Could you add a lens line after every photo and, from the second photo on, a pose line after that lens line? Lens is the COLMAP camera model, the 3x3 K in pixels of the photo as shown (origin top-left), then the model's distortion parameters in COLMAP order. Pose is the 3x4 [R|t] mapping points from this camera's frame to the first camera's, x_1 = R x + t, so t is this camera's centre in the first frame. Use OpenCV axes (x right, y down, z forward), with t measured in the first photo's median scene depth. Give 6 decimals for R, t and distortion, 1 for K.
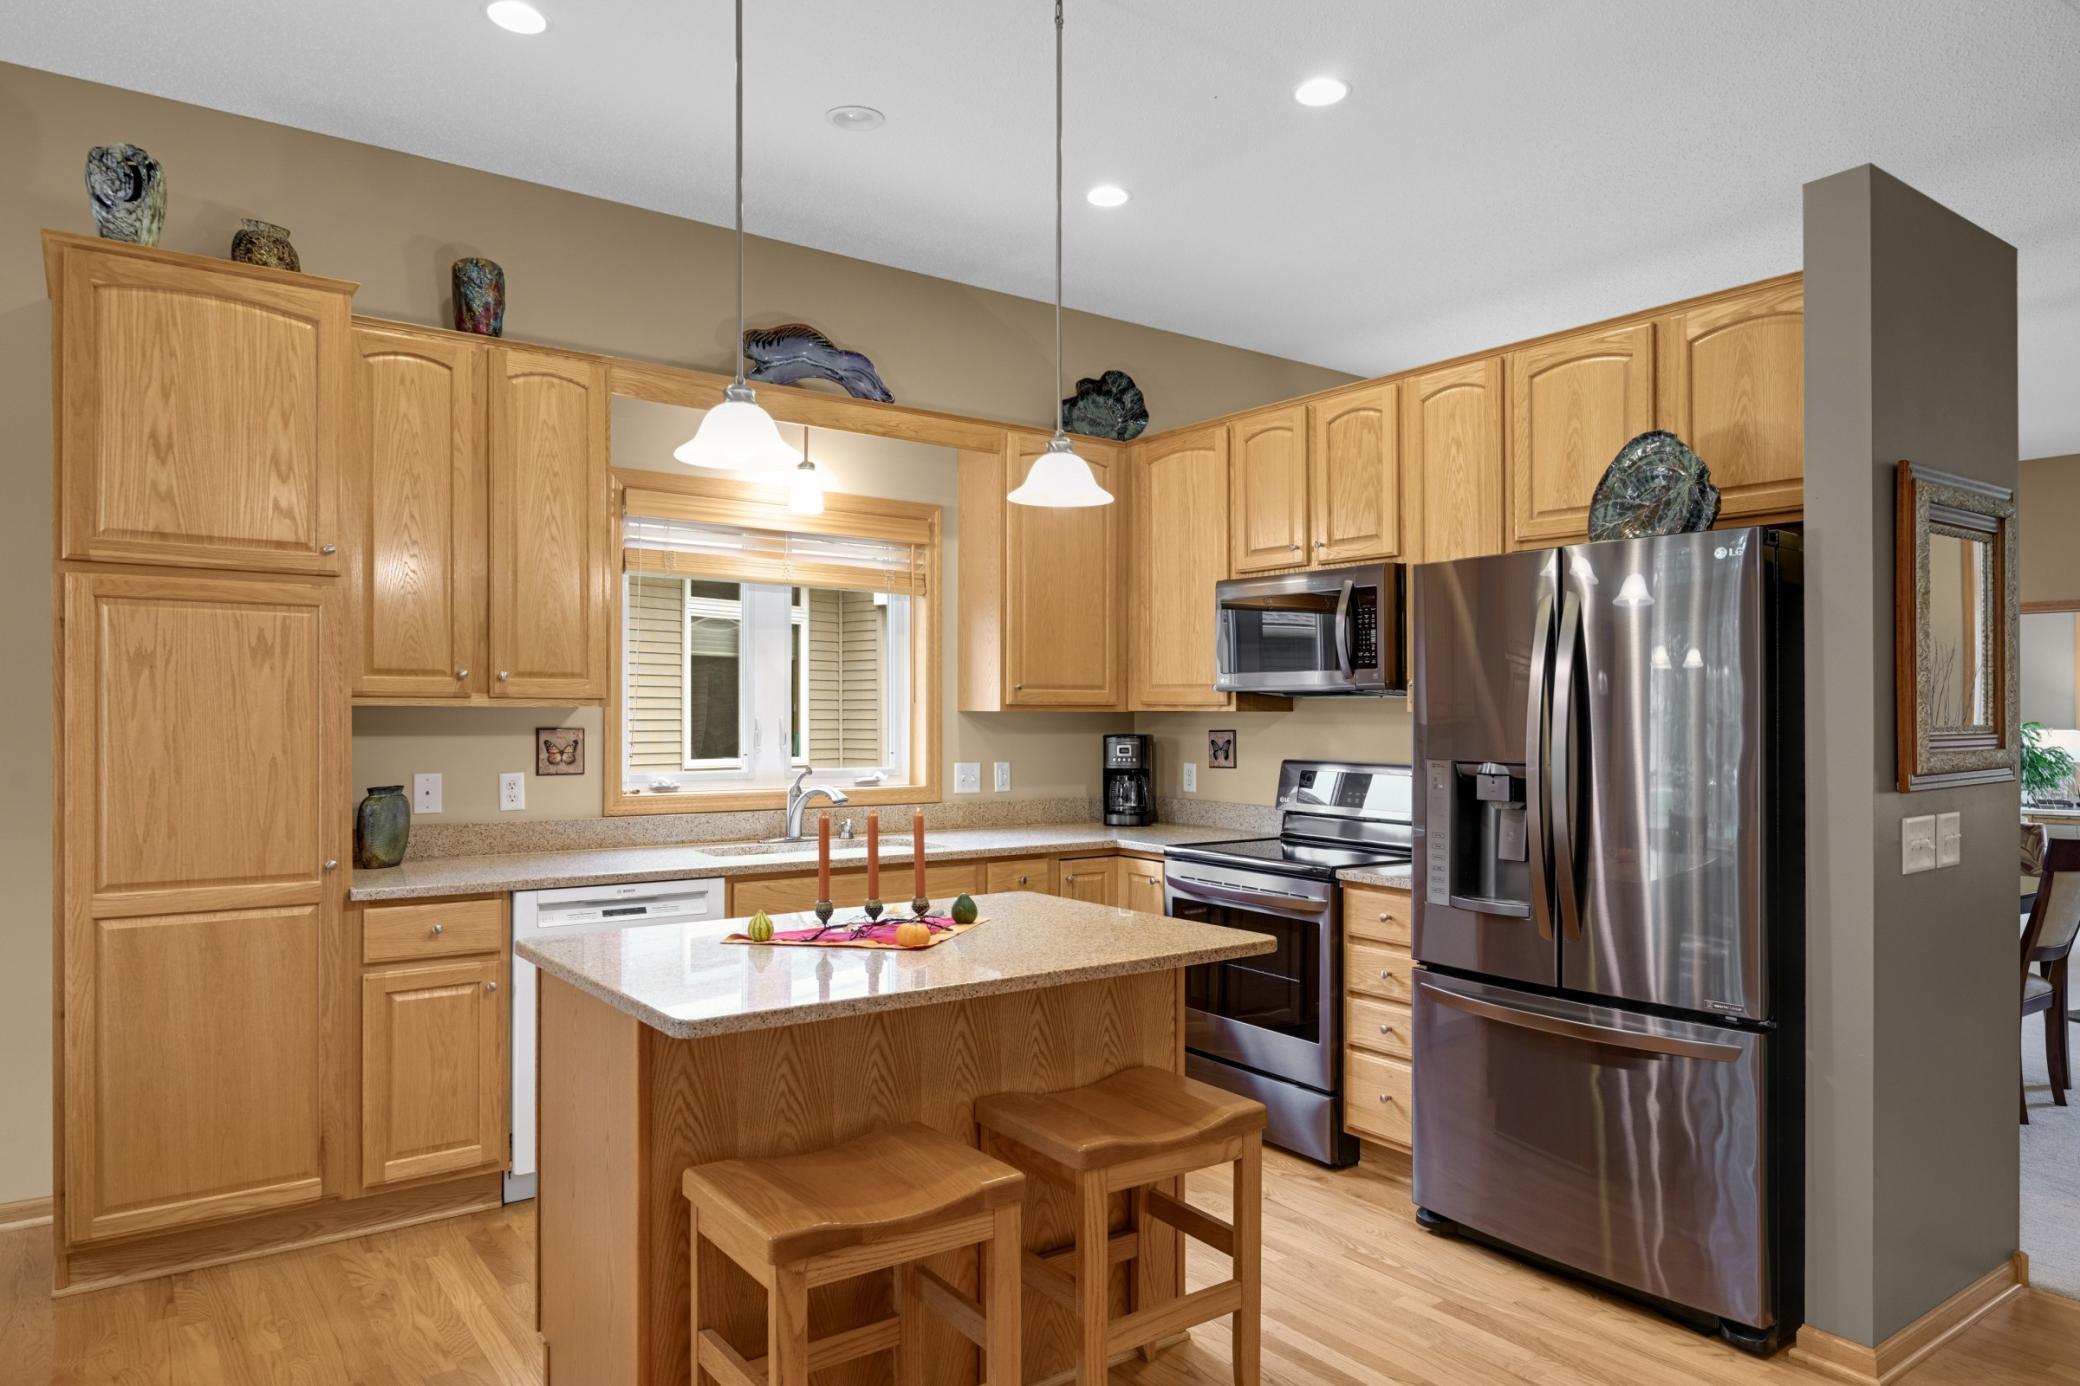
lens RADIAL K [[1312.8, 0, 1045.1], [0, 1312.8, 696.8], [0, 0, 1]] dist [-0.001887, -0.001352]
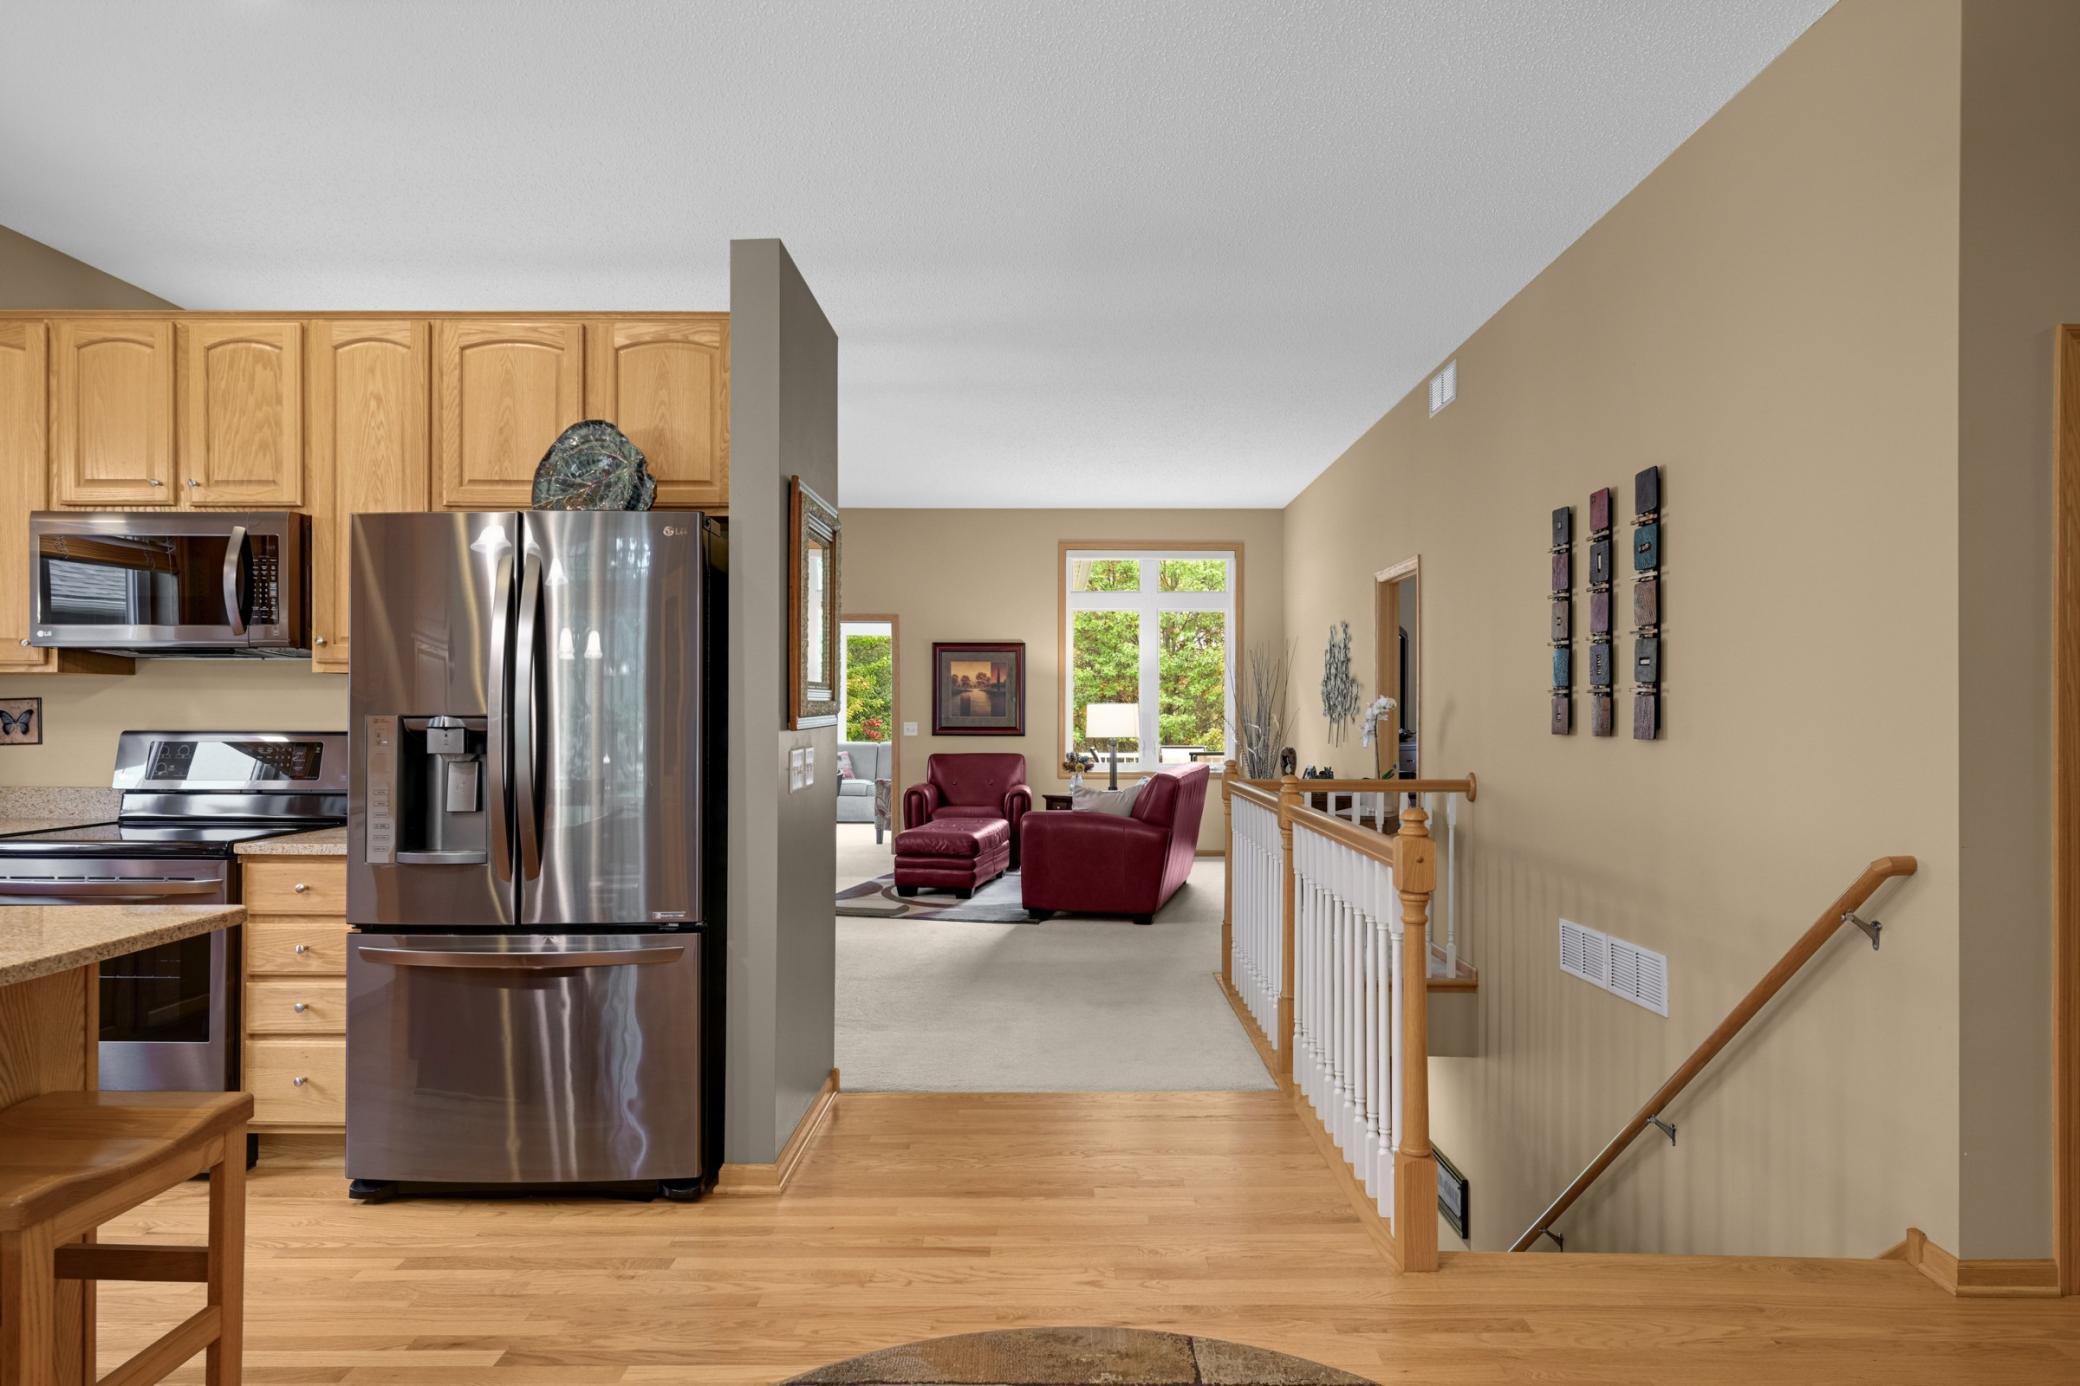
lens RADIAL K [[1188.0, 0, 1045.7], [0, 1188.0, 698.8], [0, 0, 1]] dist [0.001870, 0.001851]
pose [[0.599465, 0.004741, 0.800387, -0.103635], [-0.007611, 0.999971, -0.000222, 0.029609], [-0.800364, -0.005958, 0.599484, 0.067777]]
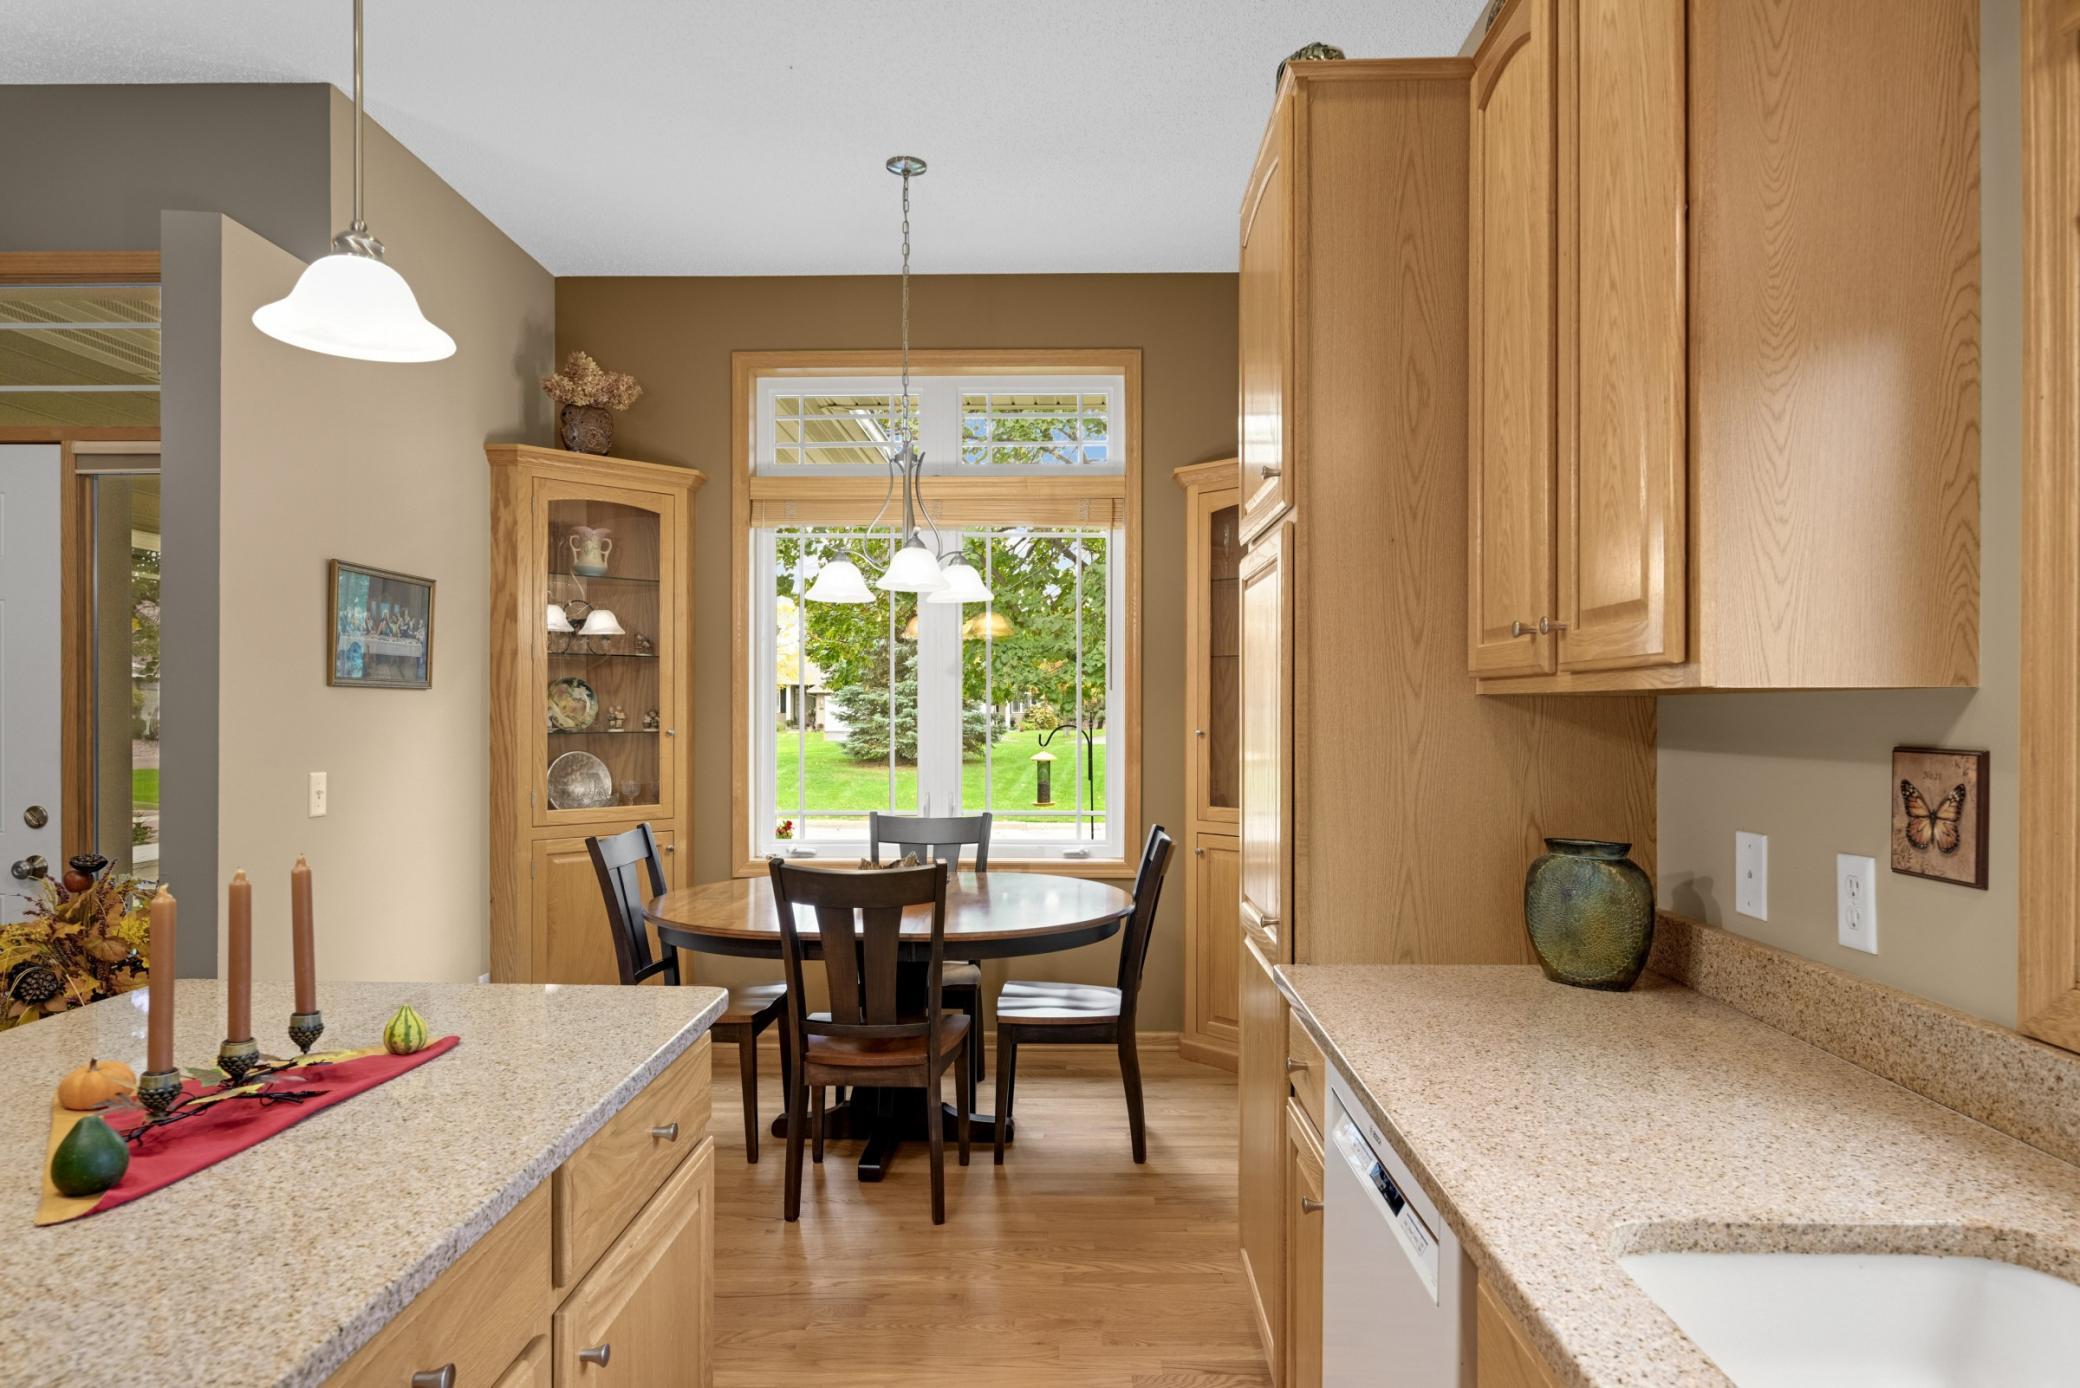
lens RADIAL K [[1294.3, 0, 1040.9], [0, 1294.3, 698.9], [0, 0, 1]] dist [0.001629, 0.001127]
pose [[-0.607621, -0.006653, -0.794199, 0.063681], [0.004181, 0.999924, -0.011575, 0.015304], [0.794216, -0.010354, -0.607547, 1.156338]]
